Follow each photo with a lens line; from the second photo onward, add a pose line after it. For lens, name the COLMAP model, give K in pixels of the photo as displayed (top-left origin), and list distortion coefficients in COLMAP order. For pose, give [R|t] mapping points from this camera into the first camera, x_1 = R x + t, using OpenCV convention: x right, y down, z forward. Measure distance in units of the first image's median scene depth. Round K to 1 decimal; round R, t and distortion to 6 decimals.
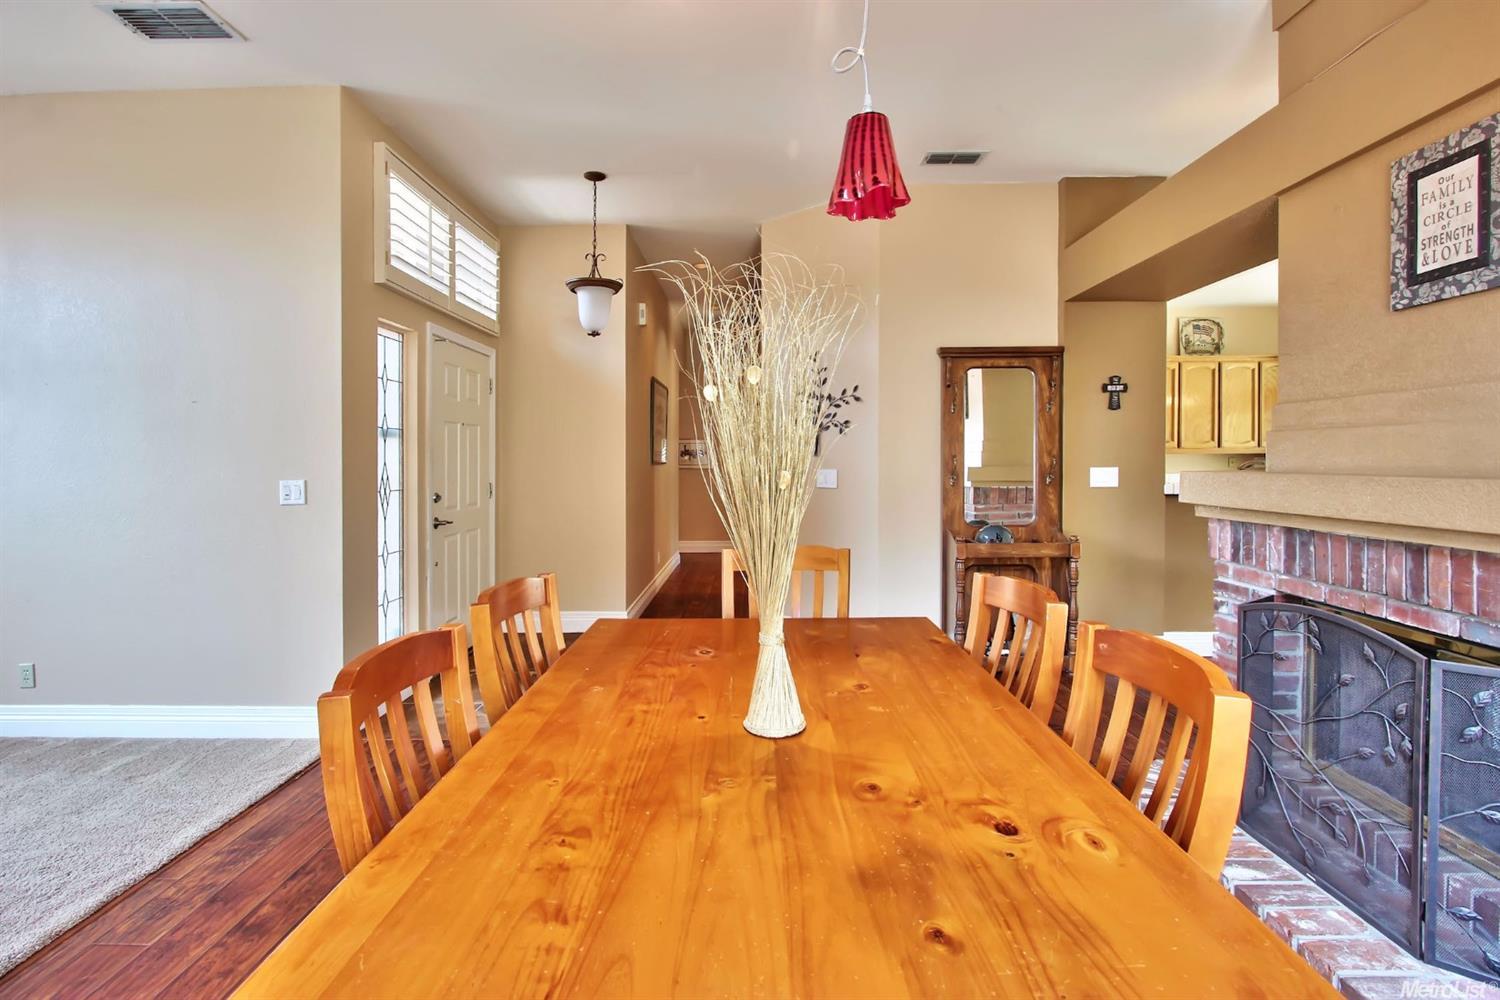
lens RADIAL K [[709.5, 0, 752.9], [0, 709.5, 495.0], [0, 0, 1]] dist [-0.017481, 0.002213]
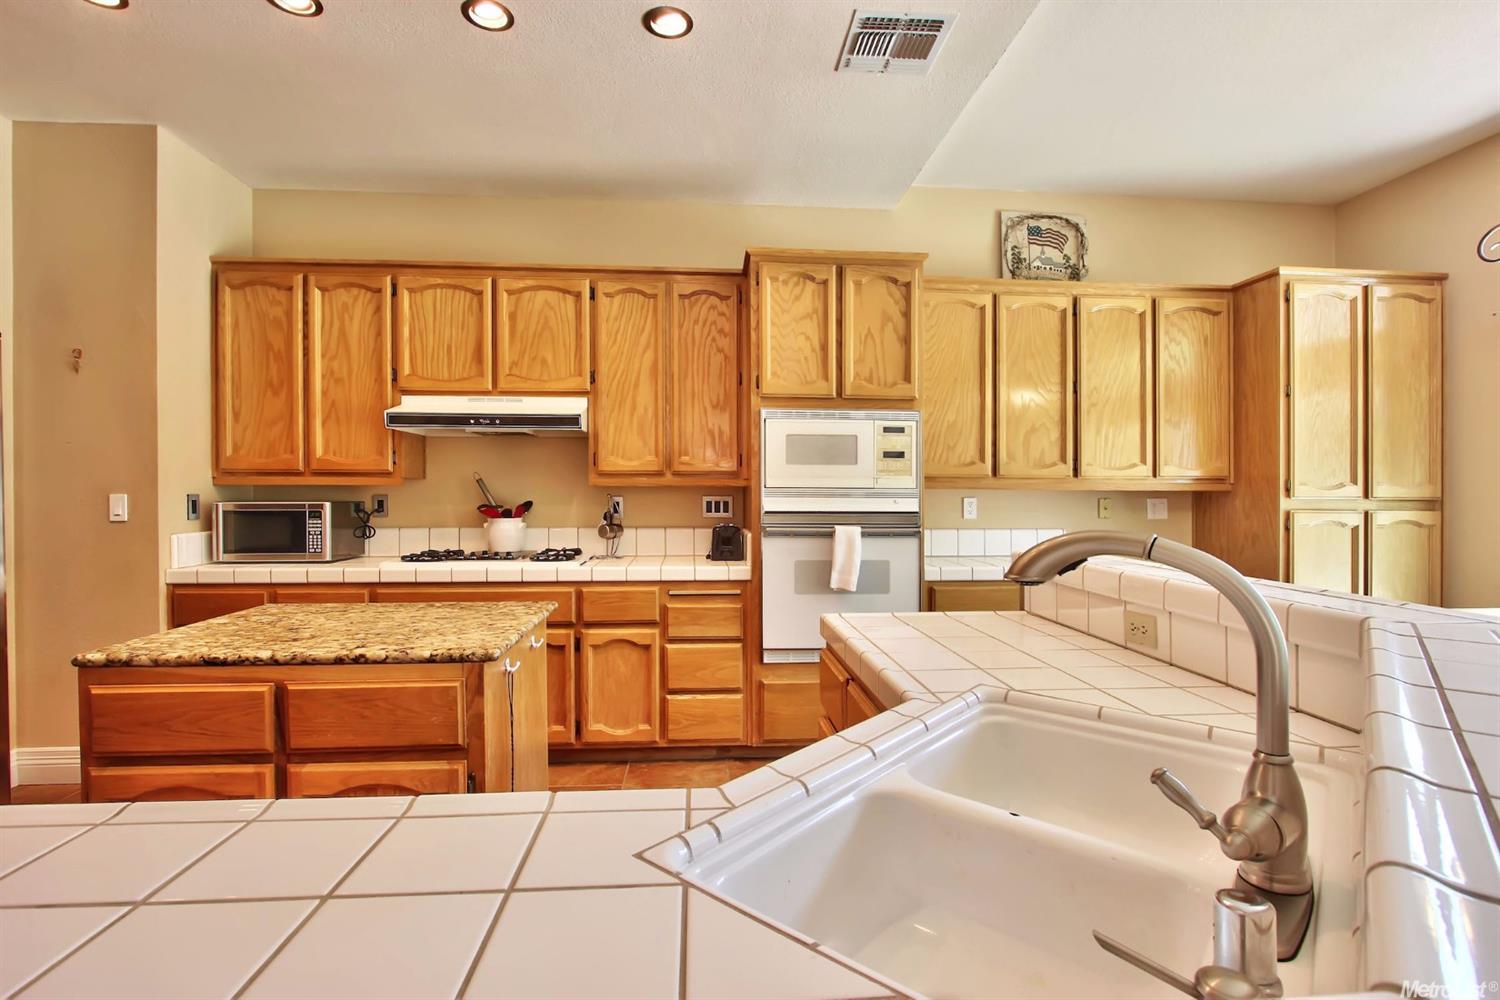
lens RADIAL K [[709.5, 0, 762.8], [0, 709.5, 511.9], [0, 0, 1]] dist [-0.017481, 0.002213]
pose [[0.995323, 0.006477, 0.096389, 0.397024], [-0.004506, 0.999776, -0.020657, -0.032419], [-0.096501, 0.020126, 0.995129, 0.535336]]
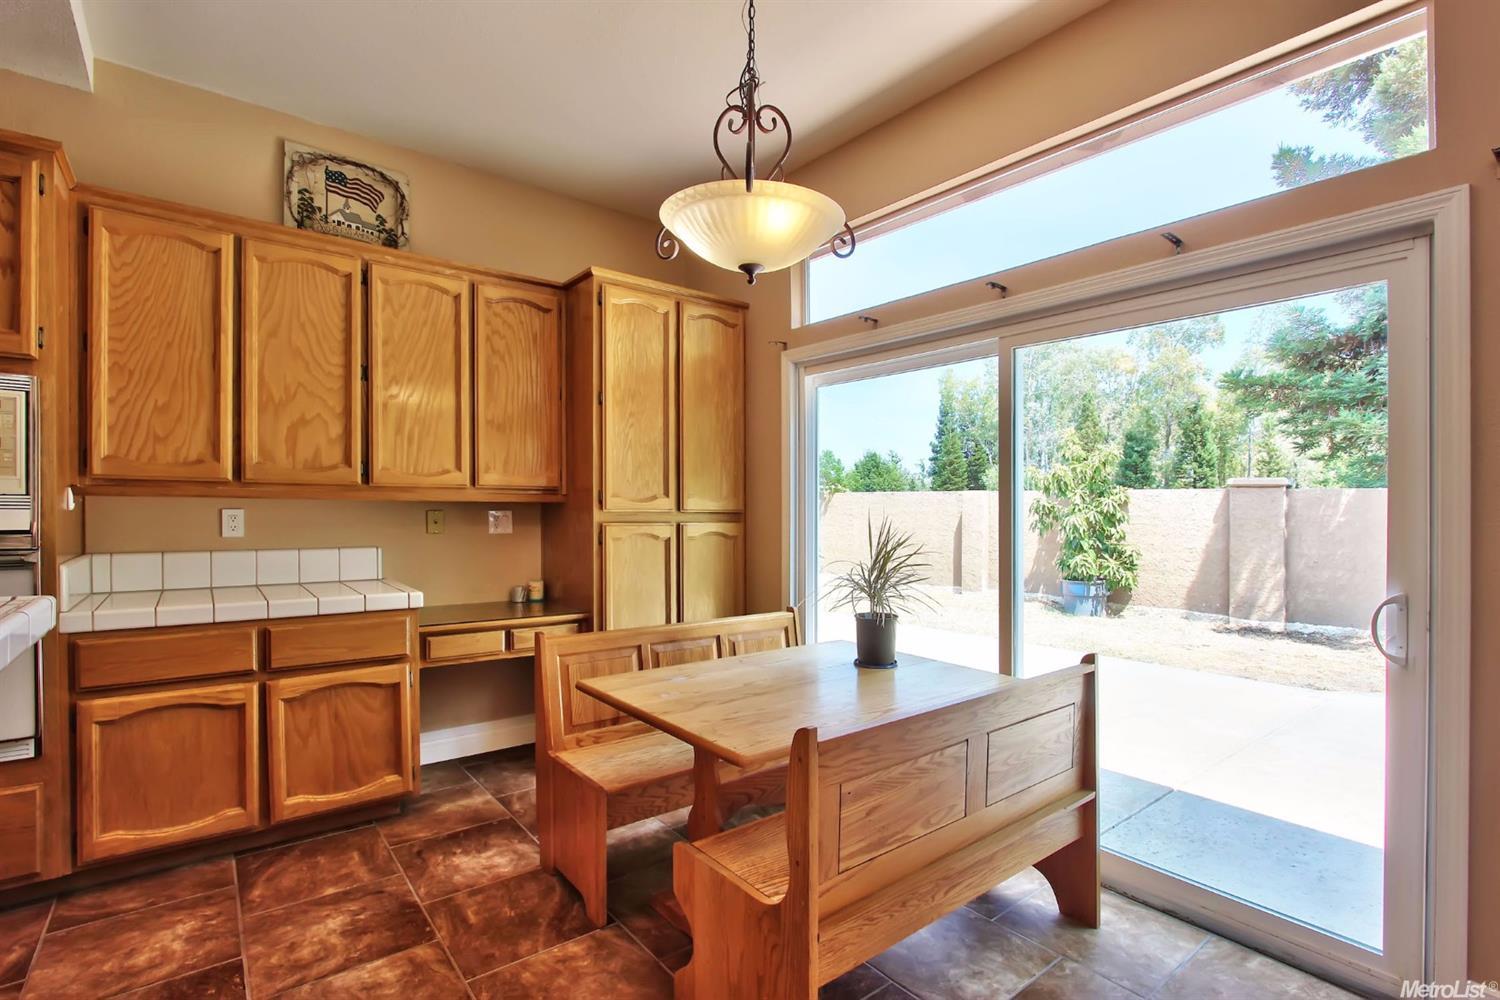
lens RADIAL K [[709.5, 0, 775.5], [0, 709.5, 522.6], [0, 0, 1]] dist [-0.017481, 0.002213]
pose [[0.768028, 0.000969, 0.640415, 0.569824], [0.017740, 0.999583, -0.022787, -0.032722], [-0.640170, 0.028862, 0.767691, 0.549645]]
